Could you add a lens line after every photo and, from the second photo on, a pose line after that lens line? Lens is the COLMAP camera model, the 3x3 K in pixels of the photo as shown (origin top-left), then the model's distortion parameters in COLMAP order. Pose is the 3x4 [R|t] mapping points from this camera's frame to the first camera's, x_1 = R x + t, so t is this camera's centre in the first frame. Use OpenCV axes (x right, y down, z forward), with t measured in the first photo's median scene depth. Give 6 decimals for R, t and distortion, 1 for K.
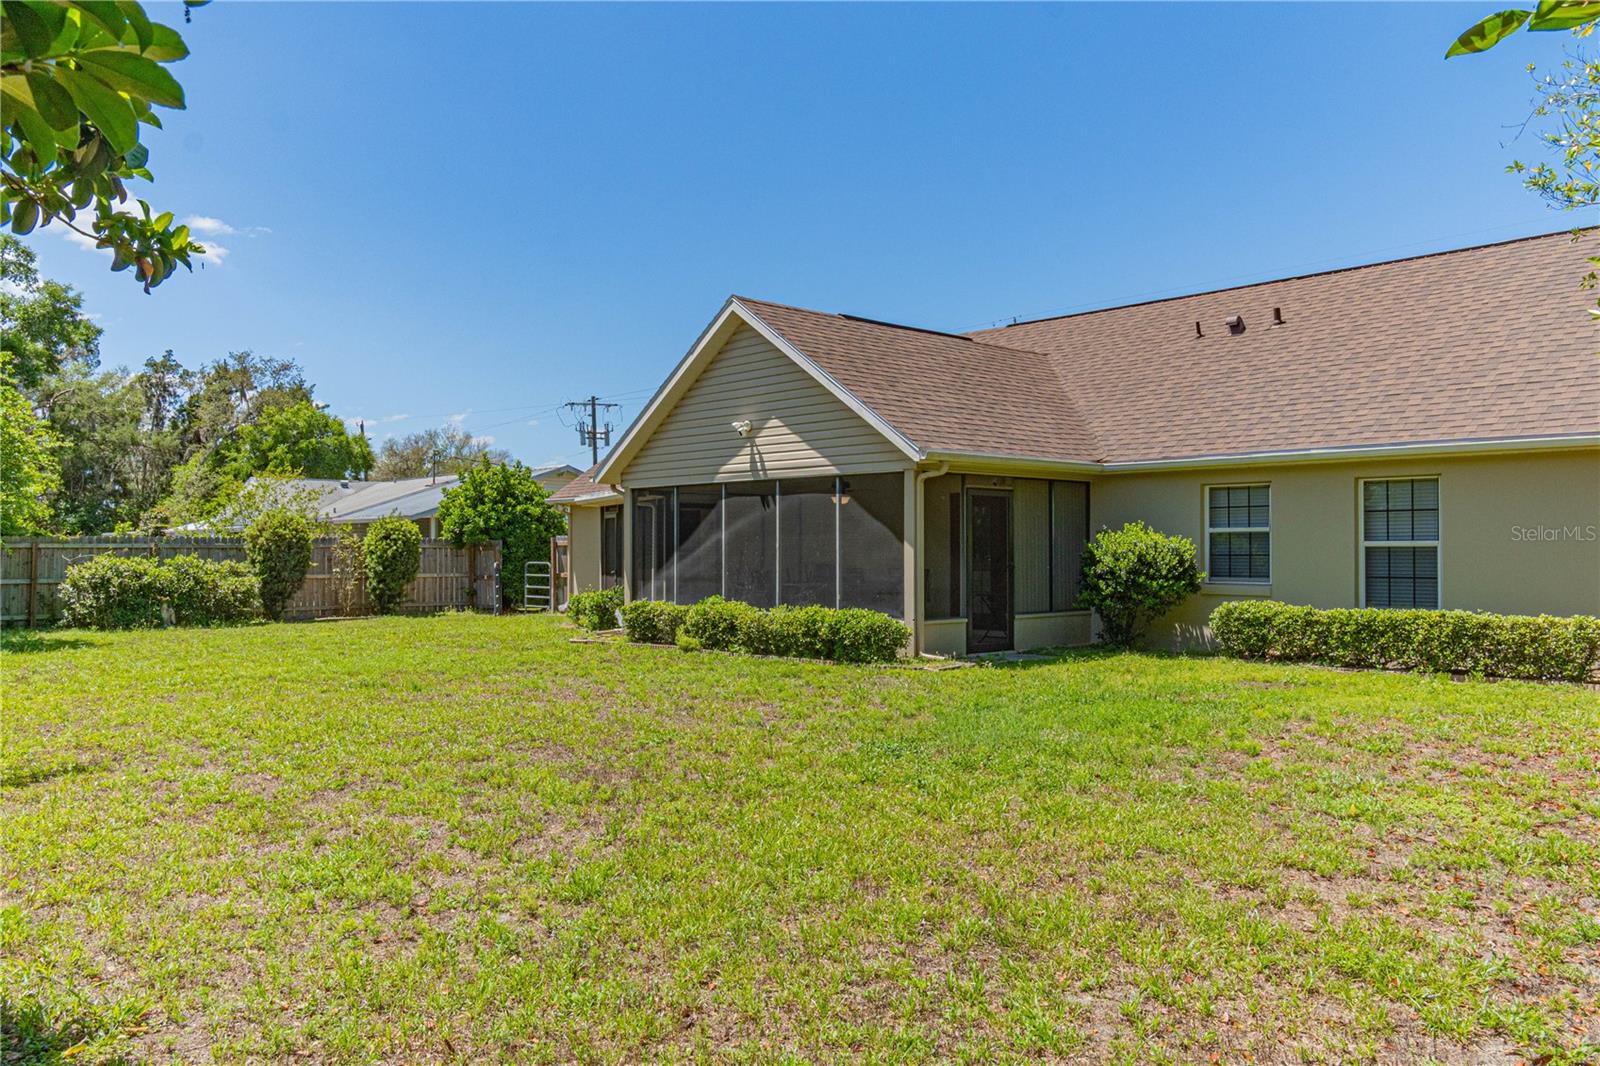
lens RADIAL K [[1204.4, 0, 800.0], [0, 1204.4, 533.0], [0, 0, 1]] dist [-0.012801, -0.000334]
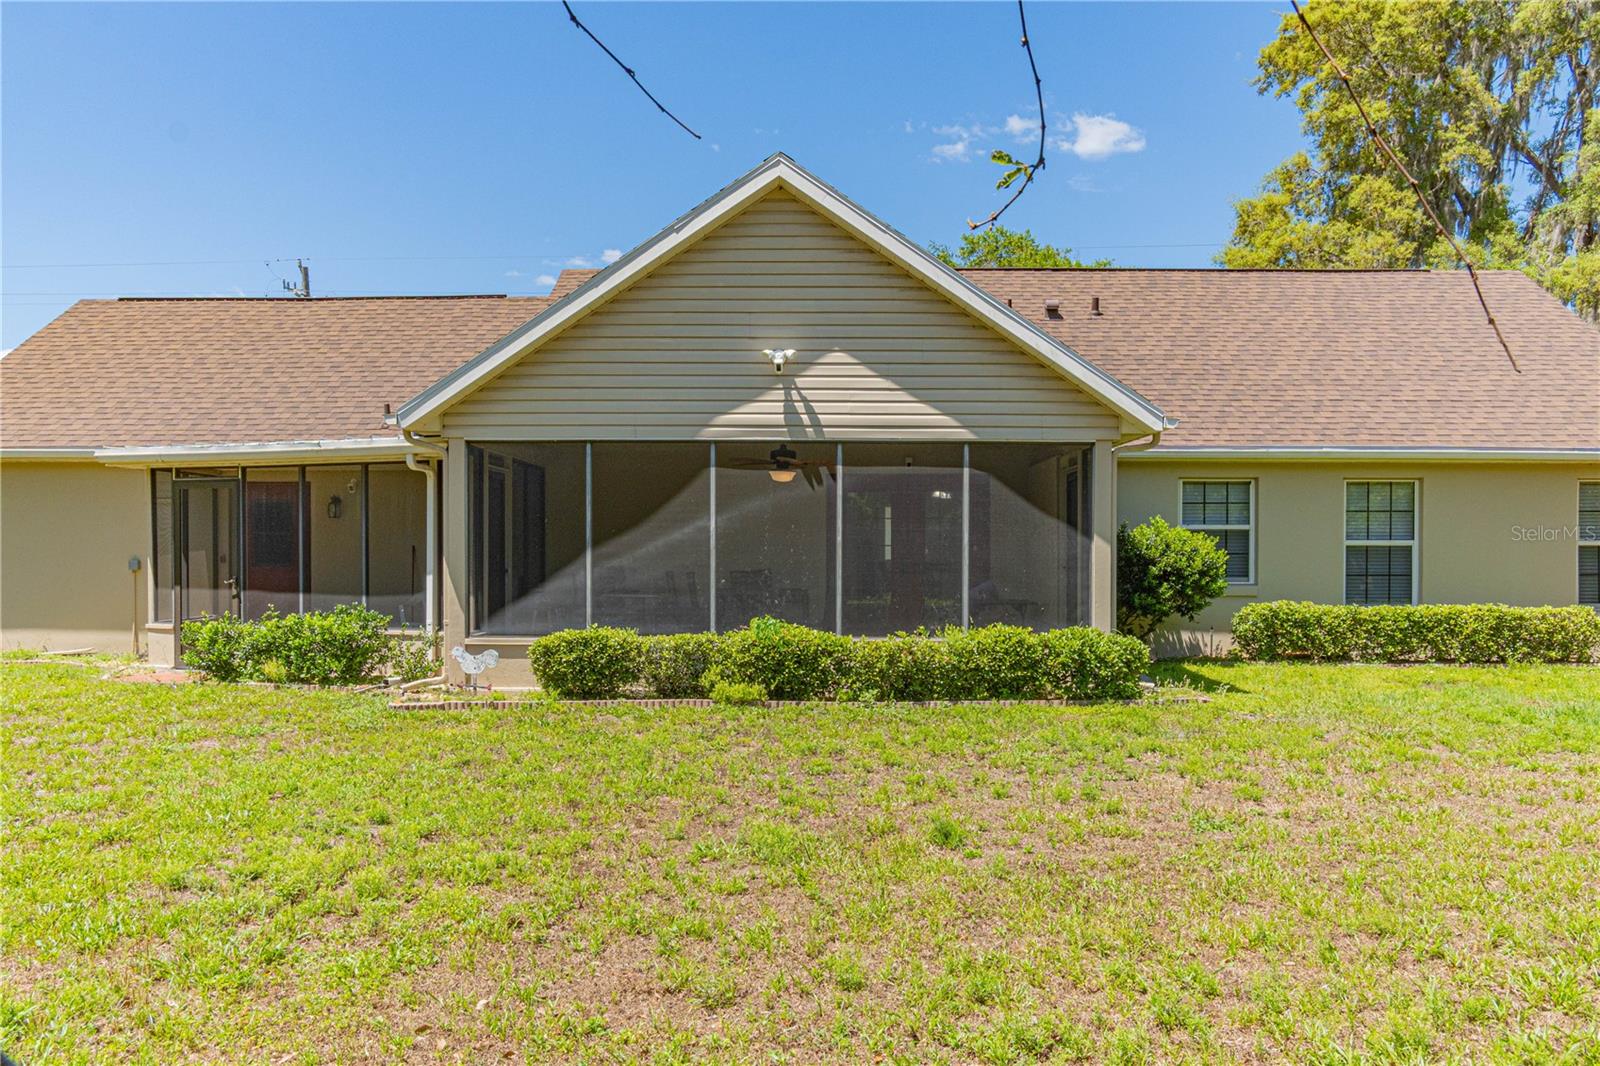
lens RADIAL K [[1229.2, 0, 781.3], [0, 1229.2, 571.7], [0, 0, 1]] dist [-0.007088, -0.002501]
pose [[0.688694, -0.009949, 0.724984, -0.556413], [-0.014170, 0.999530, 0.027177, 0.010762], [-0.724914, -0.028990, 0.688229, 0.555234]]
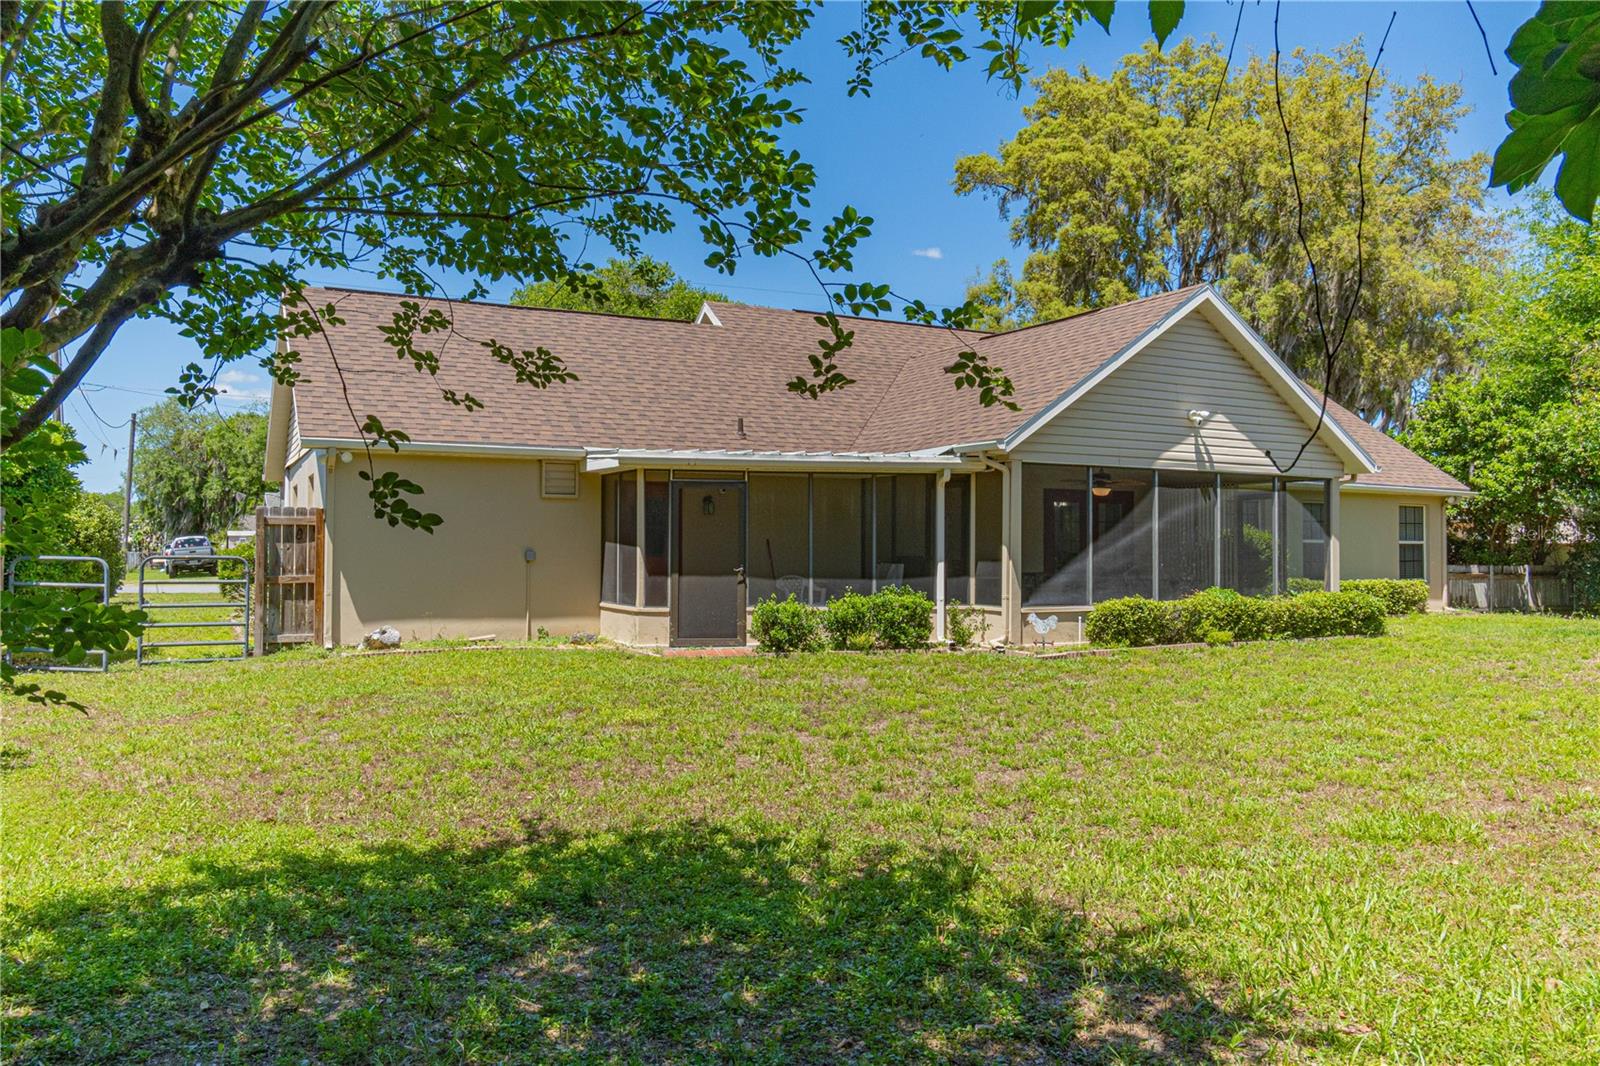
lens RADIAL K [[1204.4, 0, 800.0], [0, 1204.4, 533.0], [0, 0, 1]] dist [-0.012801, -0.000334]
pose [[0.242467, 0.014144, 0.970056, -1.129663], [-0.019047, 0.999770, -0.009817, 0.024840], [-0.969973, -0.016096, 0.242681, 1.119635]]
